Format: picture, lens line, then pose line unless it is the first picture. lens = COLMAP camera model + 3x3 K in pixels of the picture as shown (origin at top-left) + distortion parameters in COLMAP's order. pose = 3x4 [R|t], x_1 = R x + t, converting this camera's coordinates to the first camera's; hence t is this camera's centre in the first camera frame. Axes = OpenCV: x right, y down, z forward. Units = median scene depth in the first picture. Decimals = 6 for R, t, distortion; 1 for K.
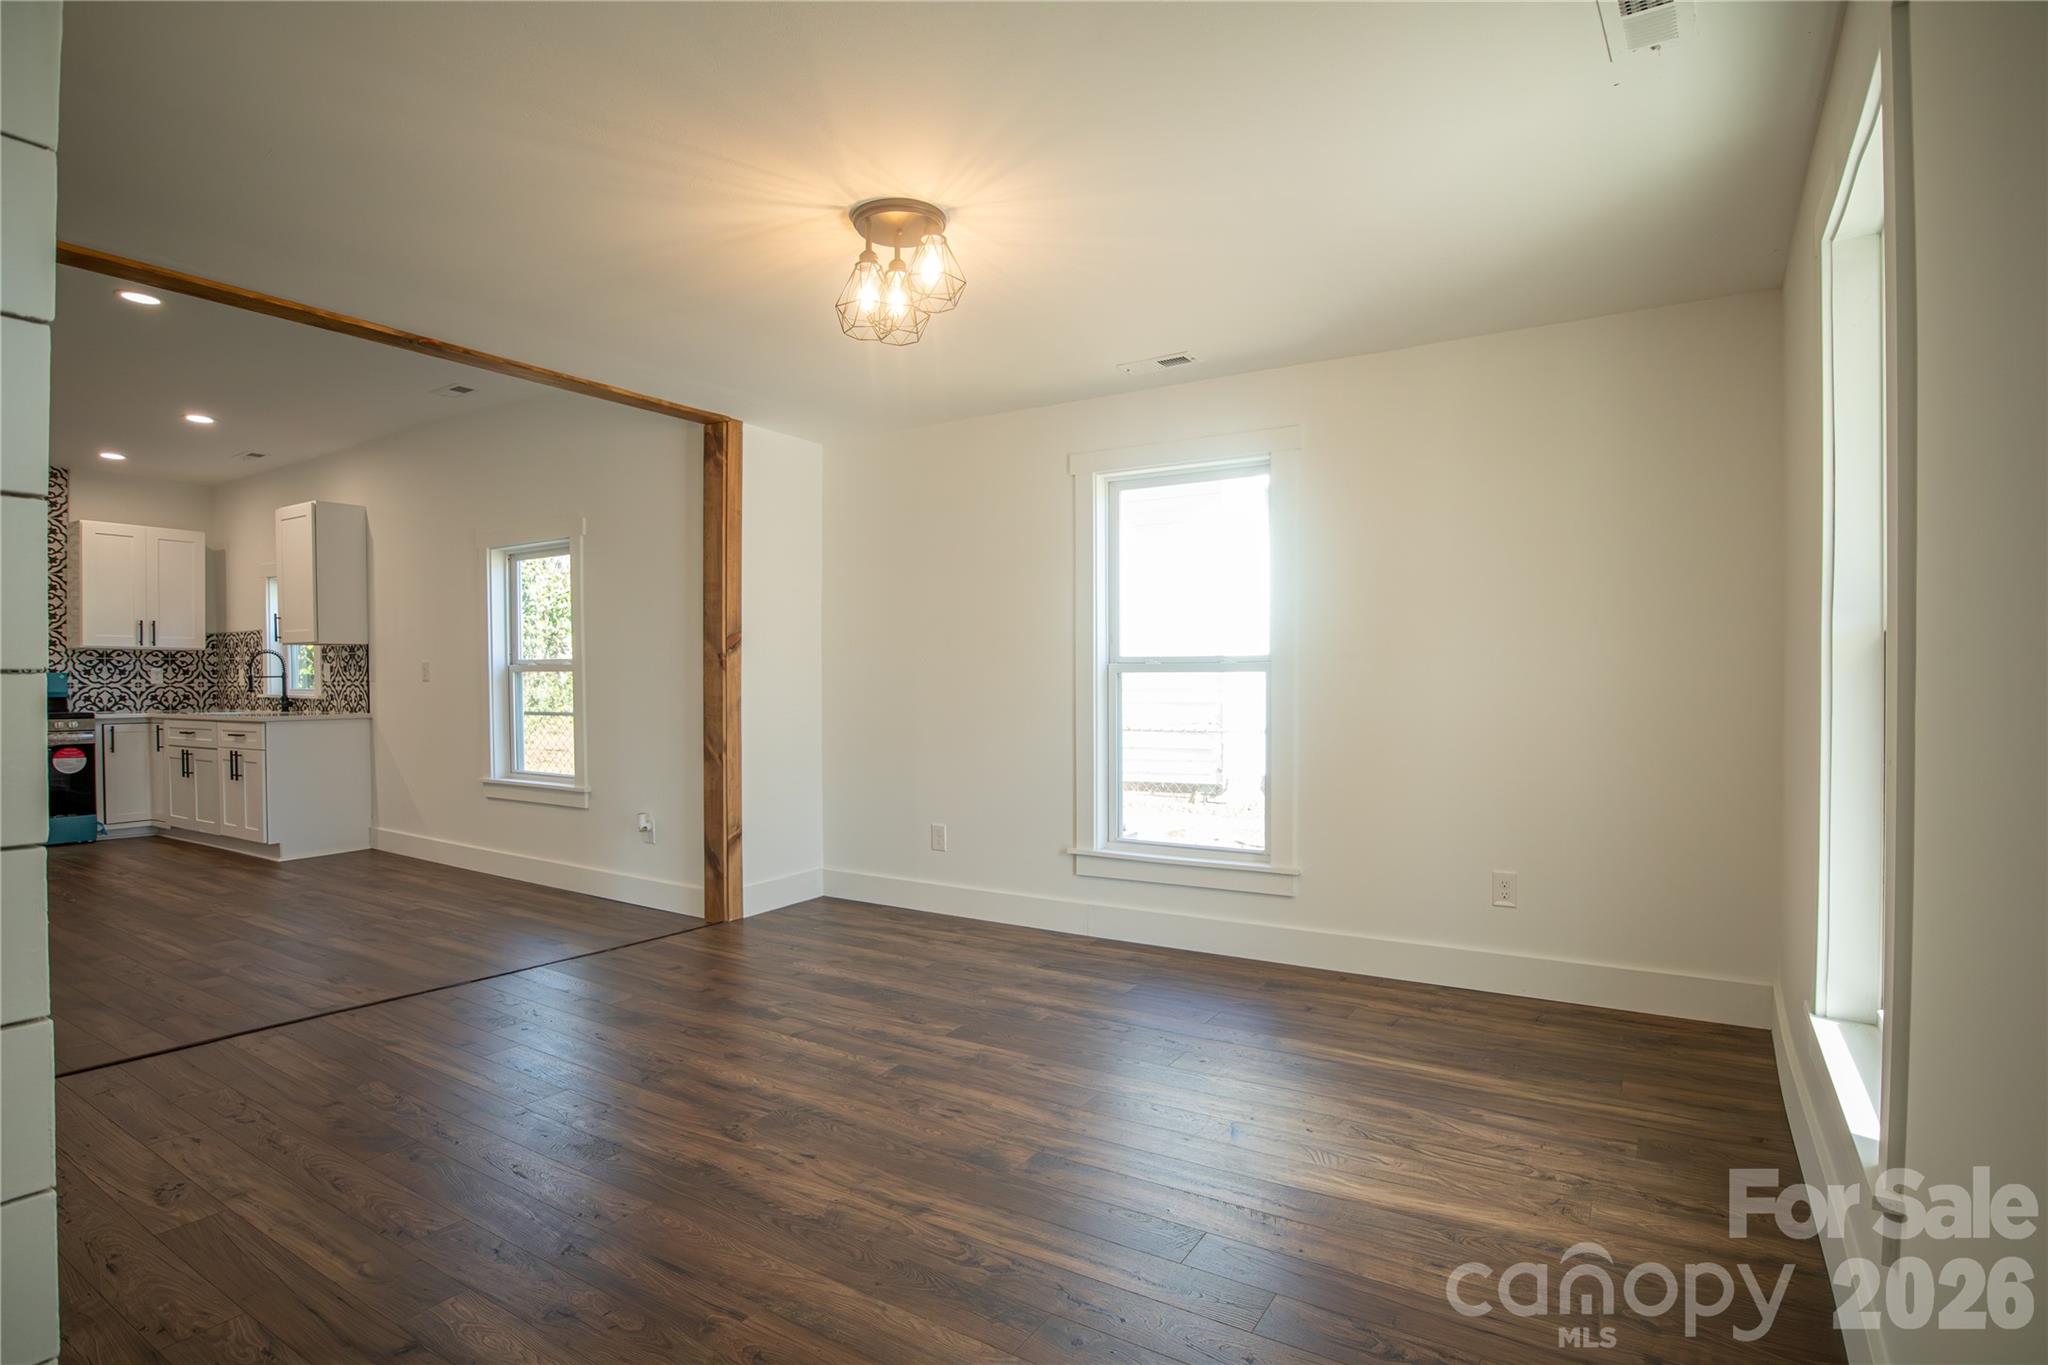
lens RADIAL K [[1033.8, 0, 1025.1], [0, 1033.8, 696.1], [0, 0, 1]] dist [-0.048614, 0.015458]
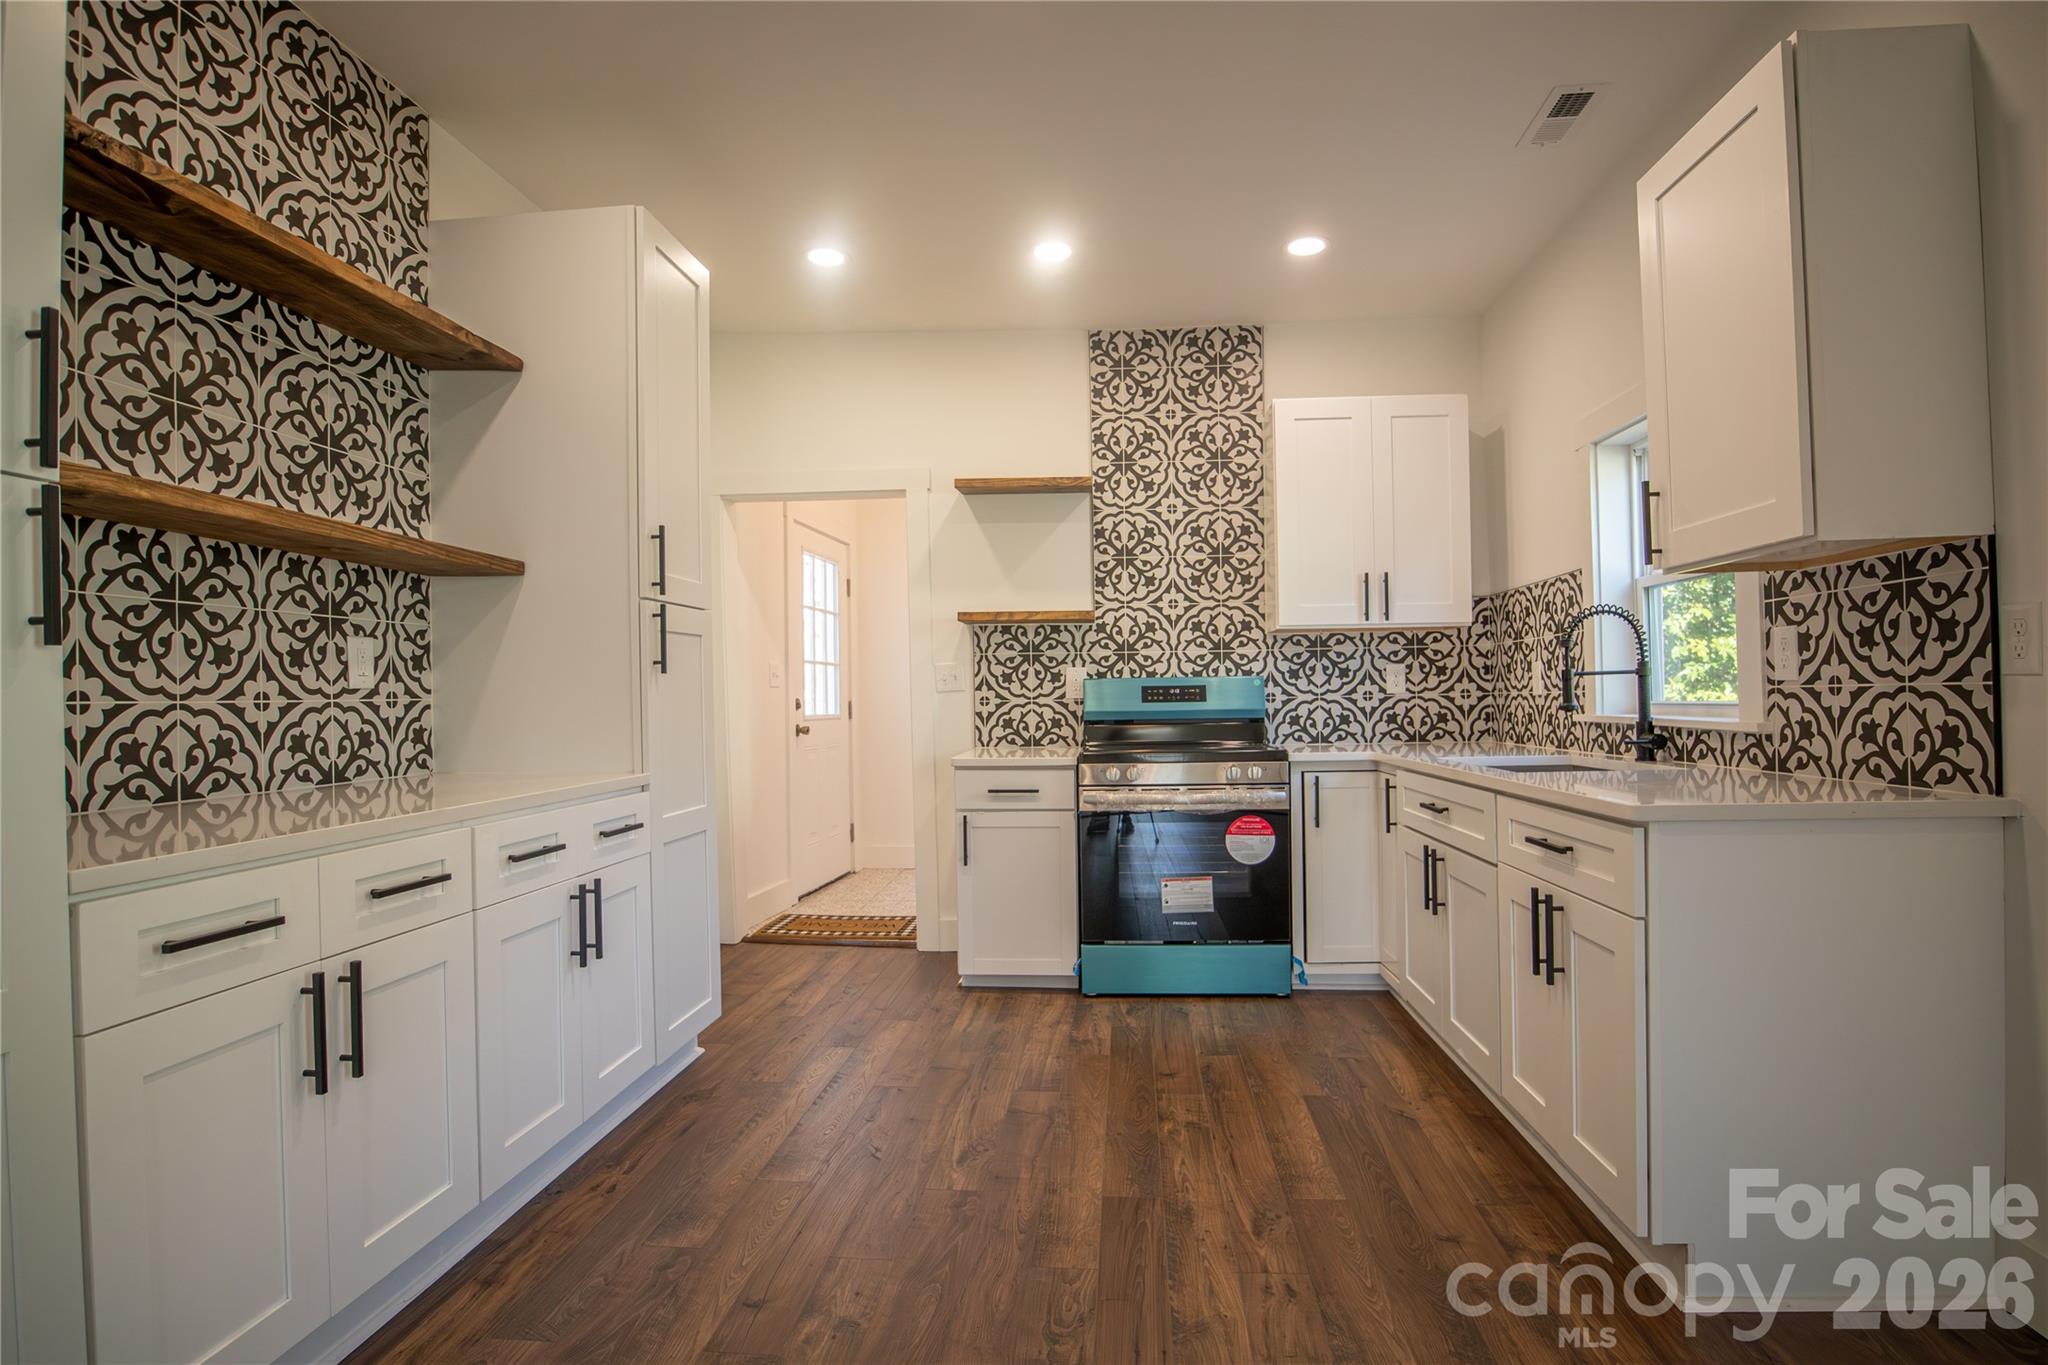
lens RADIAL K [[1033.8, 0, 1035.5], [0, 1033.8, 695.0], [0, 0, 1]] dist [-0.048614, 0.015458]
pose [[0.461993, -0.009527, -0.886832, -0.514871], [0.002775, 0.999953, -0.009297, -0.007310], [0.886879, 0.001834, 0.461998, 0.637042]]
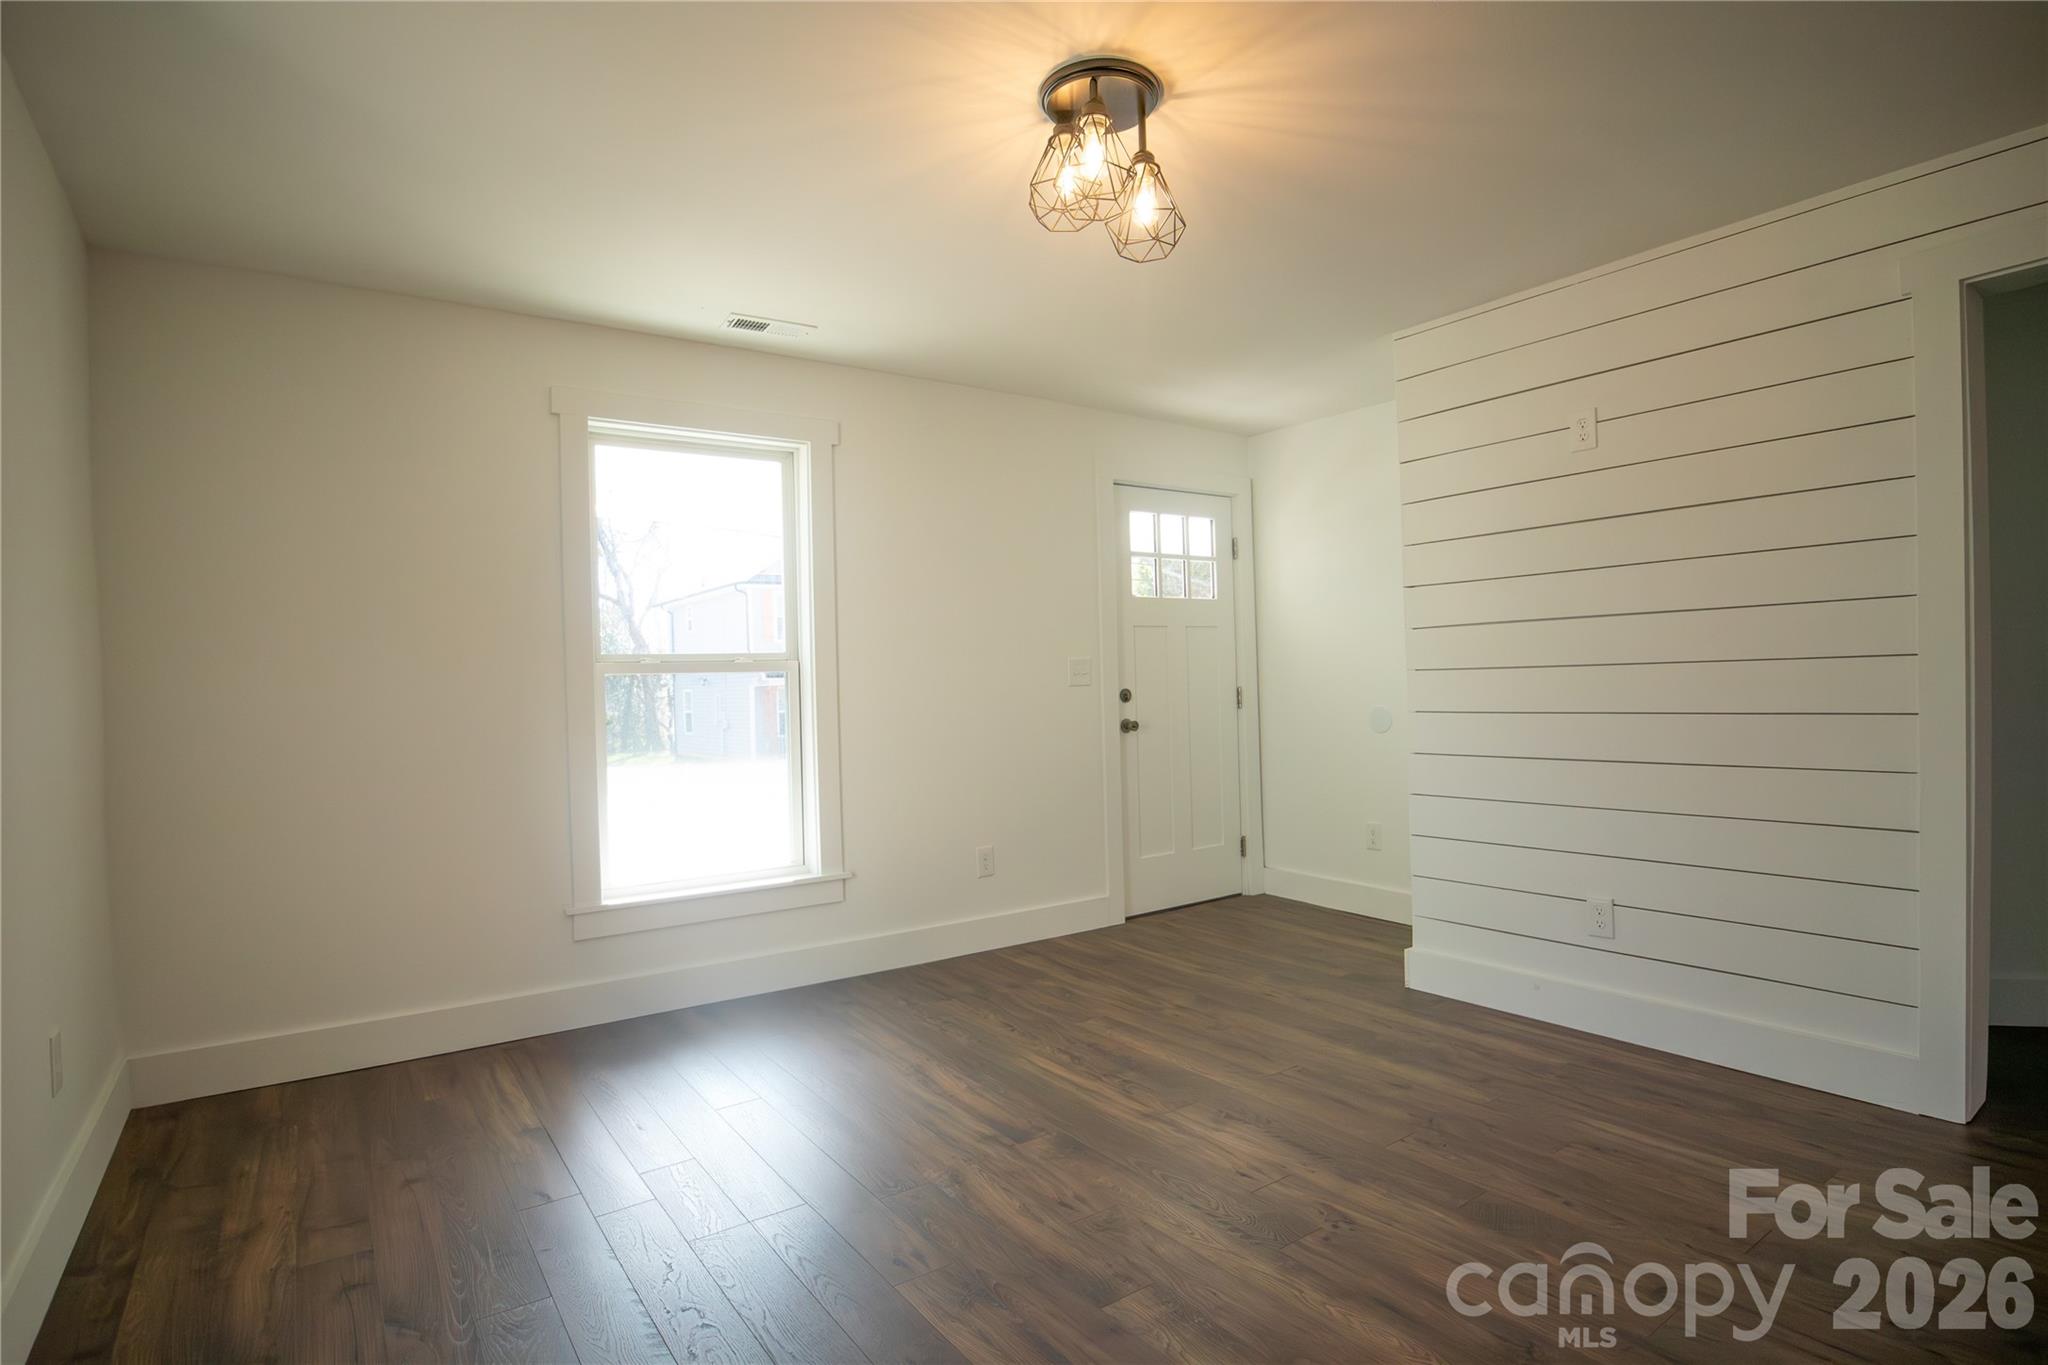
lens RADIAL K [[1033.8, 0, 1023.7], [0, 1033.8, 688.9], [0, 0, 1]] dist [-0.048614, 0.015458]
pose [[-0.922579, 0.022133, 0.385174, -0.140601], [0.033660, 0.999164, 0.023210, -0.011614], [-0.384338, 0.034378, -0.922552, 0.683173]]
